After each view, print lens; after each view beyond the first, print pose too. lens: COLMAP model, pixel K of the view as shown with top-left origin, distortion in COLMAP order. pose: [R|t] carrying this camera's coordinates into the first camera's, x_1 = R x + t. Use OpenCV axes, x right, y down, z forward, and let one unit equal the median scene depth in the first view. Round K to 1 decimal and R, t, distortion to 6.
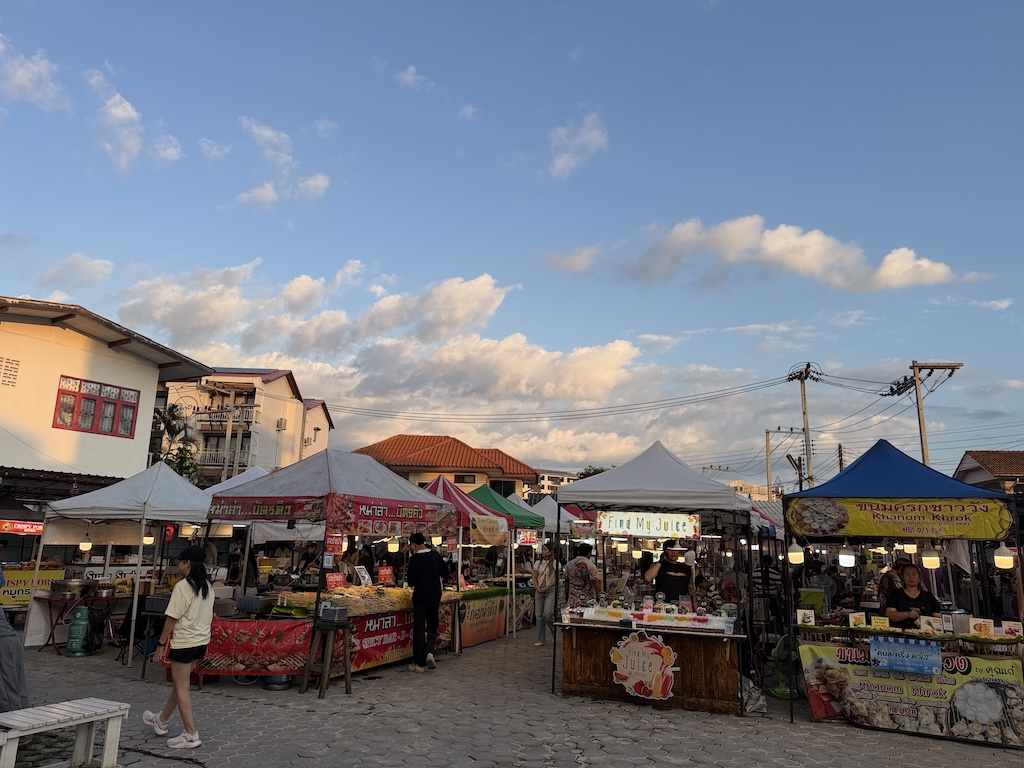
lens RADIAL K [[713.8, 0, 511.5], [0, 713.8, 380.4], [0, 0, 1]] dist [-0.008015, -0.008617]
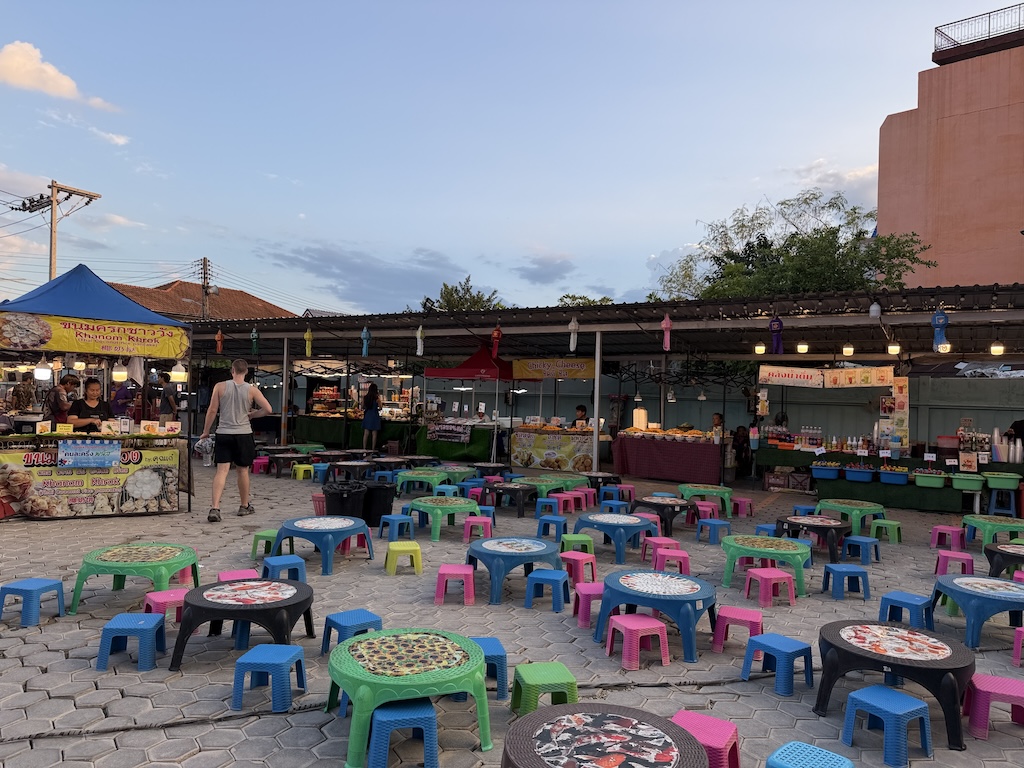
lens RADIAL K [[713.8, 0, 512.6], [0, 713.8, 385.9], [0, 0, 1]] dist [-0.008015, -0.008617]
pose [[0.419143, -0.003771, 0.907912, -0.198883], [-0.223224, 0.968868, 0.107077, 0.002270], [-0.880051, -0.247548, 0.405253, -0.046096]]
